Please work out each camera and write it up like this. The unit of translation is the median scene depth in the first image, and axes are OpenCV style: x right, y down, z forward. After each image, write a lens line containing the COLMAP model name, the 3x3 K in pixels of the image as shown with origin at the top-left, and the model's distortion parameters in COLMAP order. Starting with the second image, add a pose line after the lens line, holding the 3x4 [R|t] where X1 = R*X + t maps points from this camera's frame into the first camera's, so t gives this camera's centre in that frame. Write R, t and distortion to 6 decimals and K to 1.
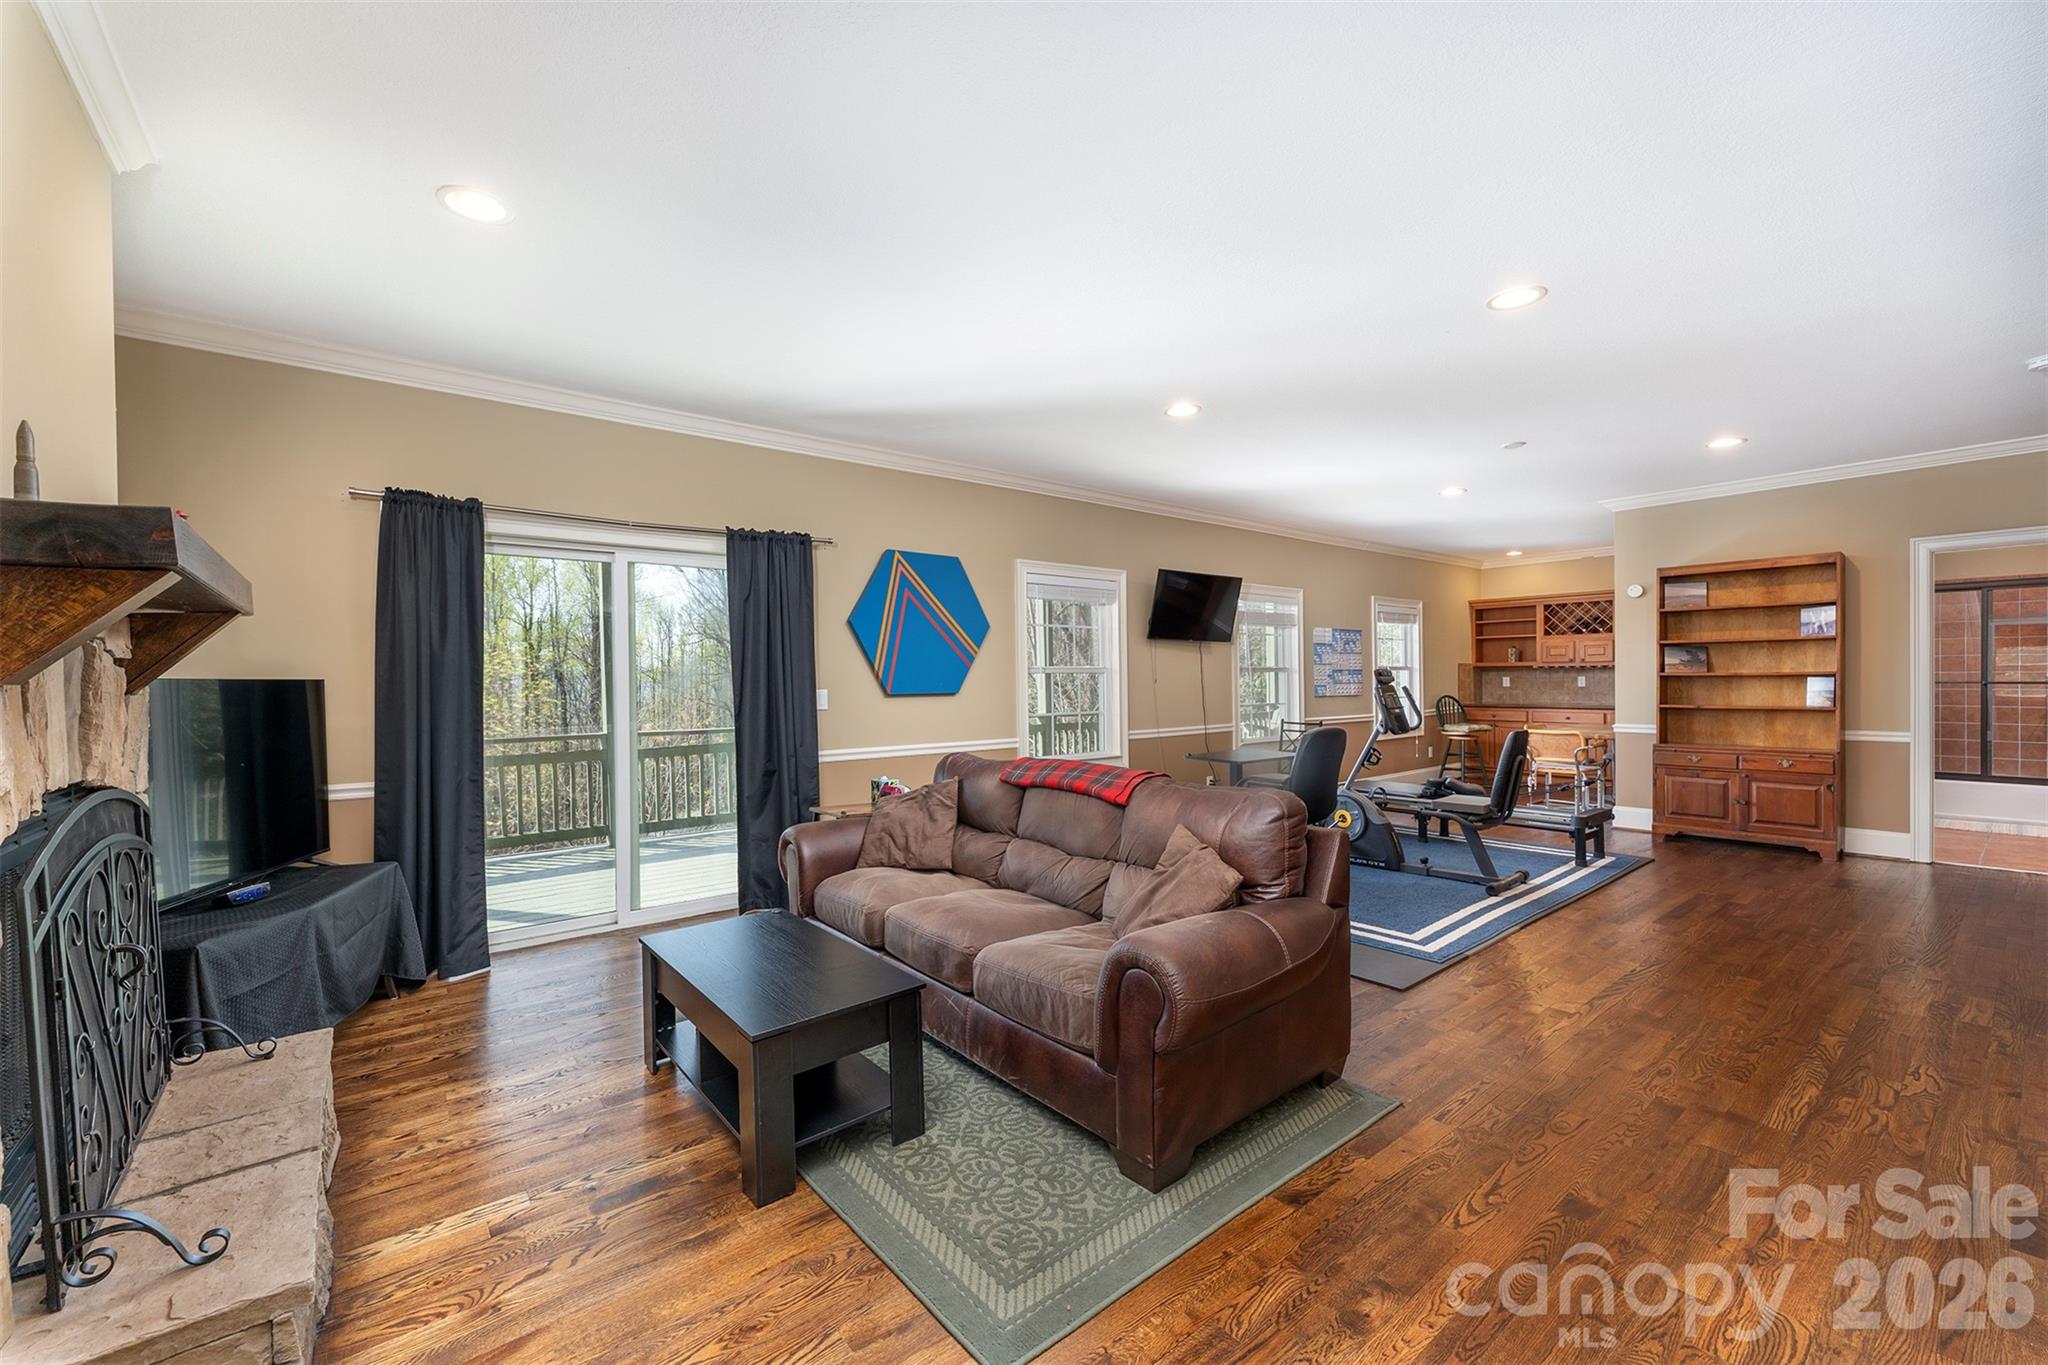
lens RADIAL K [[836.2, 0, 1015.9], [0, 836.2, 691.1], [0, 0, 1]] dist [0.001763, 0.001086]
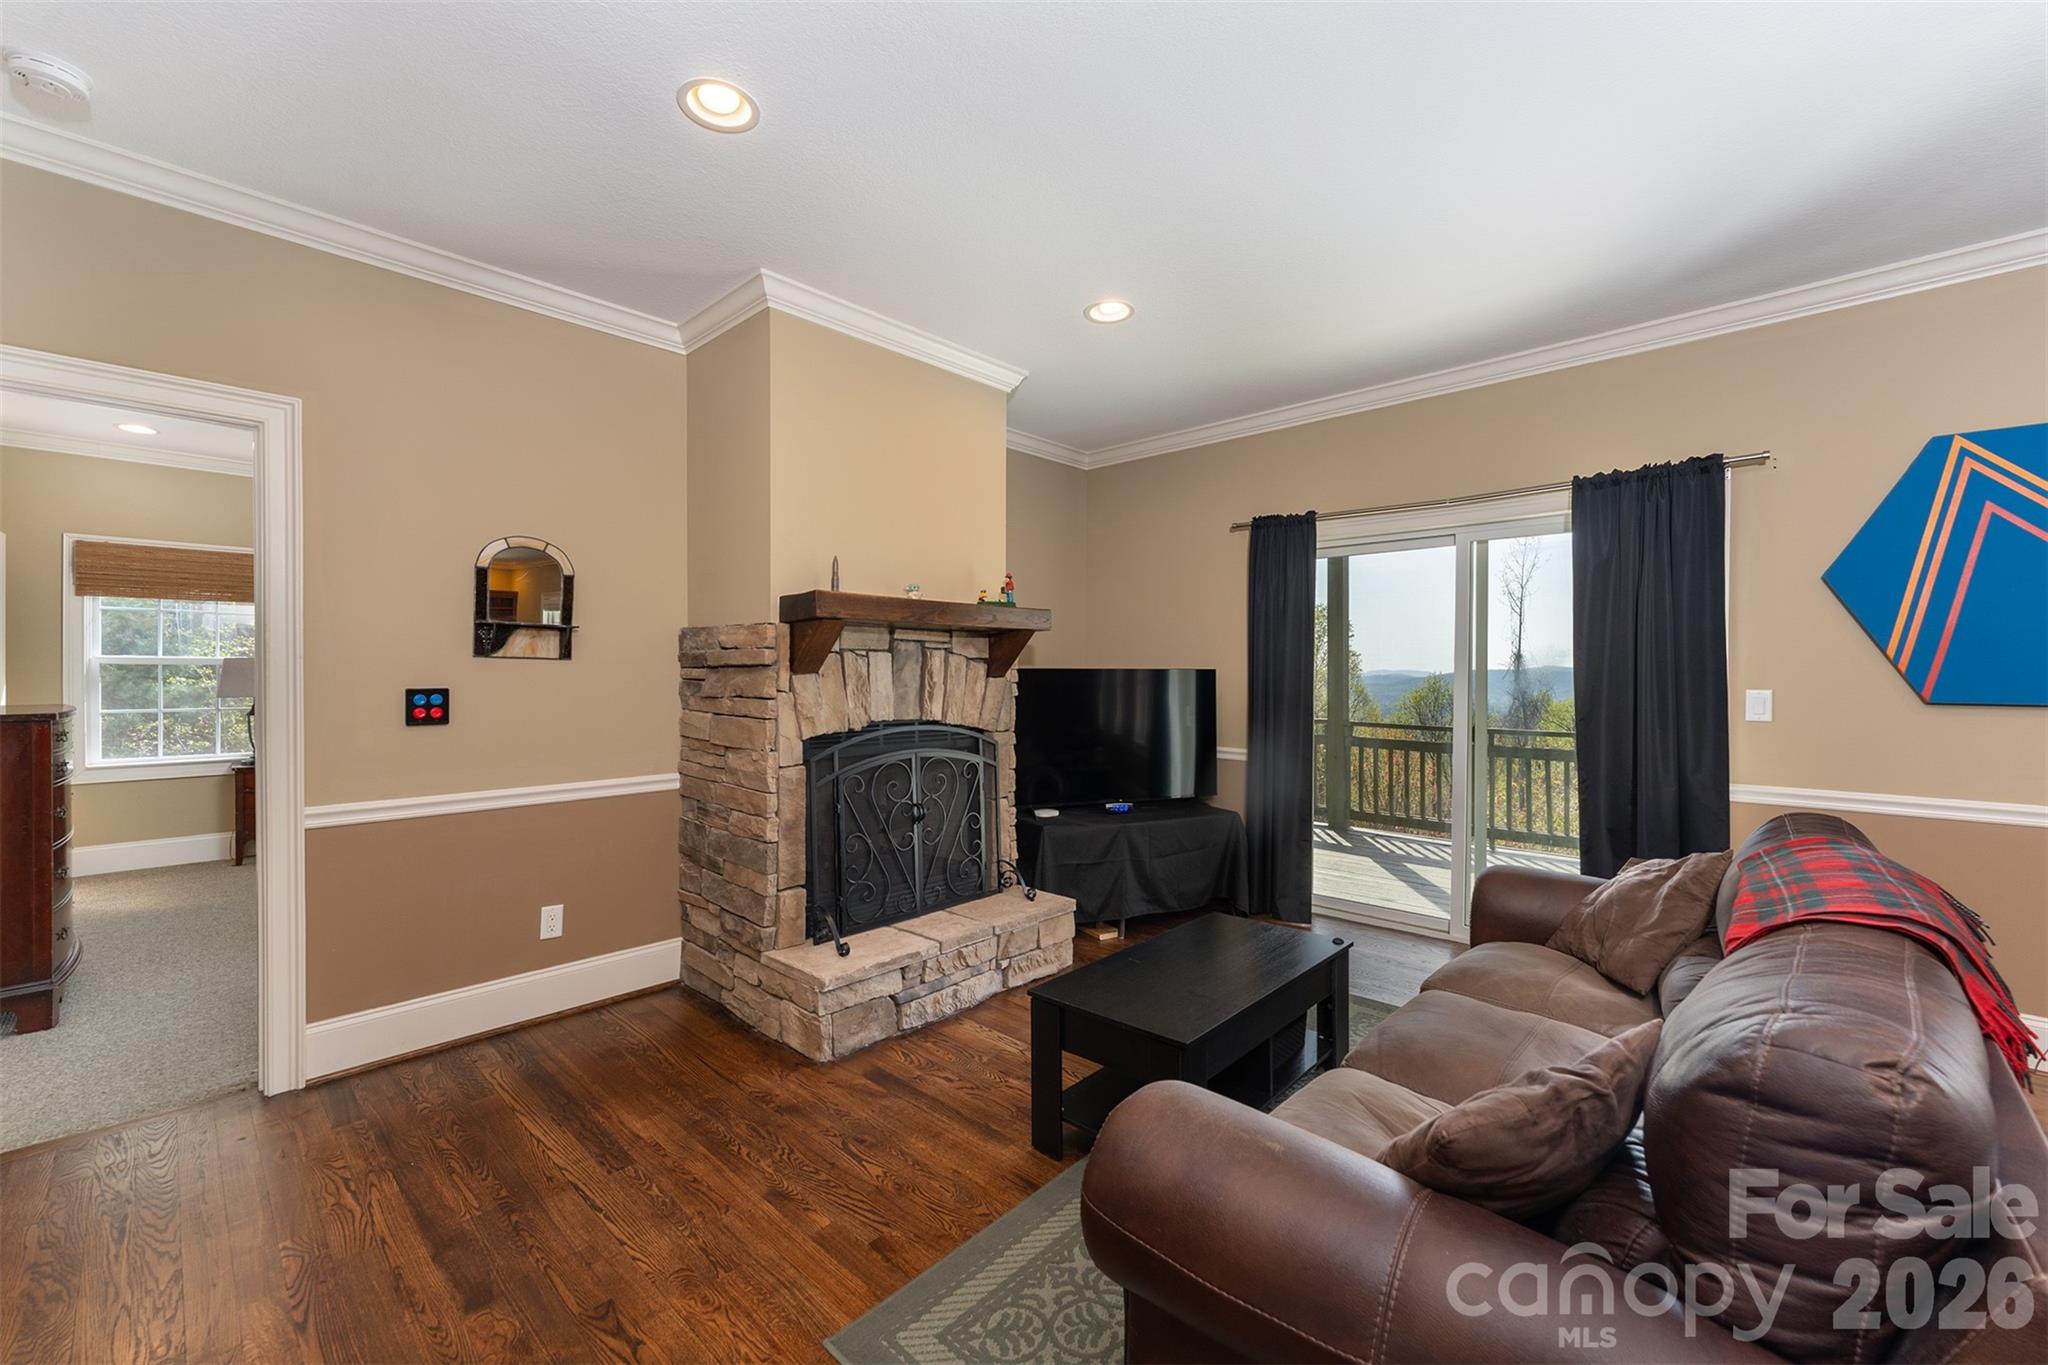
lens RADIAL K [[836.2, 0, 1011.8], [0, 836.2, 676.6], [0, 0, 1]] dist [0.001763, 0.001086]
pose [[0.125471, 0.017305, -0.991946, 0.316534], [-0.017426, 0.999732, 0.015237, -0.010743], [0.991944, 0.015373, 0.125739, 0.332231]]
